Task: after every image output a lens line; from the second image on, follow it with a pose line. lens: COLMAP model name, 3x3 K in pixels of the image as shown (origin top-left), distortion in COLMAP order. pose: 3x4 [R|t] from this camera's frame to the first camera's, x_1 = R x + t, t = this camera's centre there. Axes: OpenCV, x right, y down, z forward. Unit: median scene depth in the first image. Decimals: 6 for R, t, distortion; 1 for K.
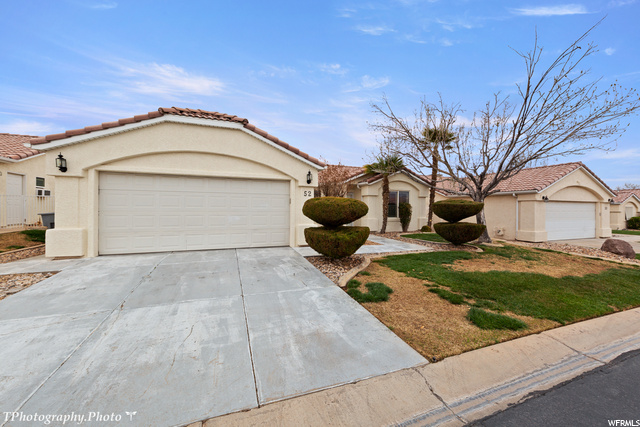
lens RADIAL K [[242.6, 0, 320.0], [0, 242.6, 213.5], [0, 0, 1]] dist [0.000898, -0.000076]
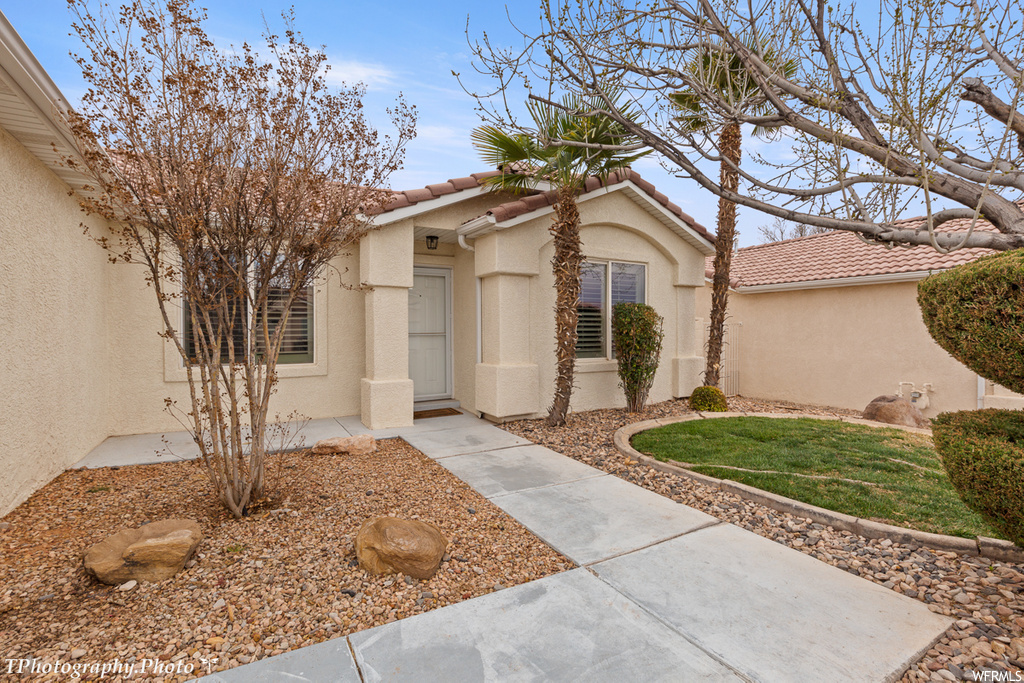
lens RADIAL K [[473.7, 0, 528.8], [0, 473.7, 338.9], [0, 0, 1]] dist [0.000340, 0.000016]
pose [[0.982006, -0.006972, 0.188724, 0.264839], [0.006792, 0.999976, 0.001602, -0.013634], [-0.188730, -0.000291, 0.982029, 1.003022]]
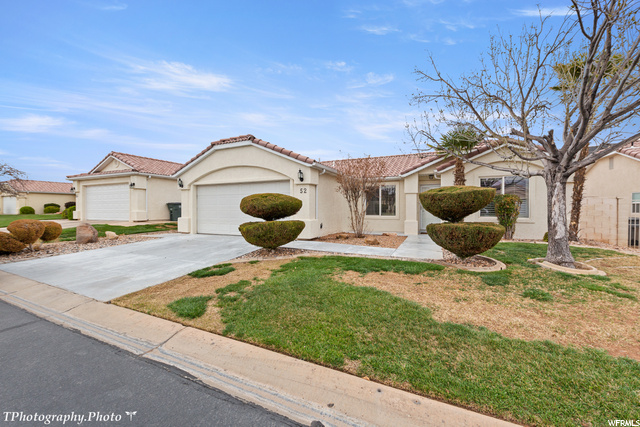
lens RADIAL K [[254.7, 0, 320.0], [0, 254.7, 213.5], [0, 0, 1]] dist [-0.000566, 0.000014]
pose [[0.700918, 0.006542, -0.713212, 0.977886], [-0.005633, 0.999978, 0.003636, 0.017117], [0.713219, 0.001469, 0.700939, 0.325219]]
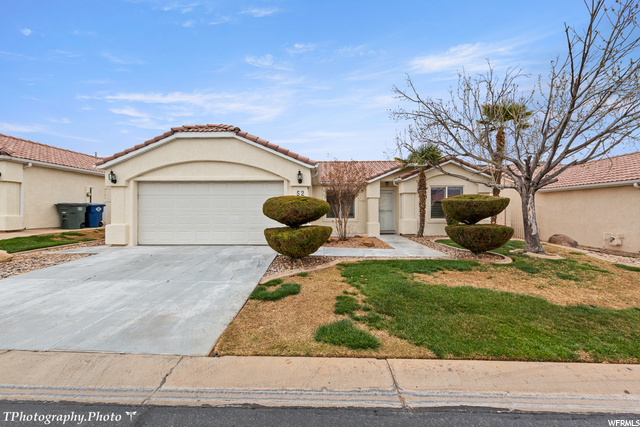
lens RADIAL K [[254.7, 0, 320.0], [0, 254.7, 213.5], [0, 0, 1]] dist [-0.000566, 0.000014]
pose [[0.929906, -0.002473, -0.367790, 0.498310], [0.000427, 0.999984, -0.005645, 0.008663], [0.367798, 0.005092, 0.929892, 0.068392]]
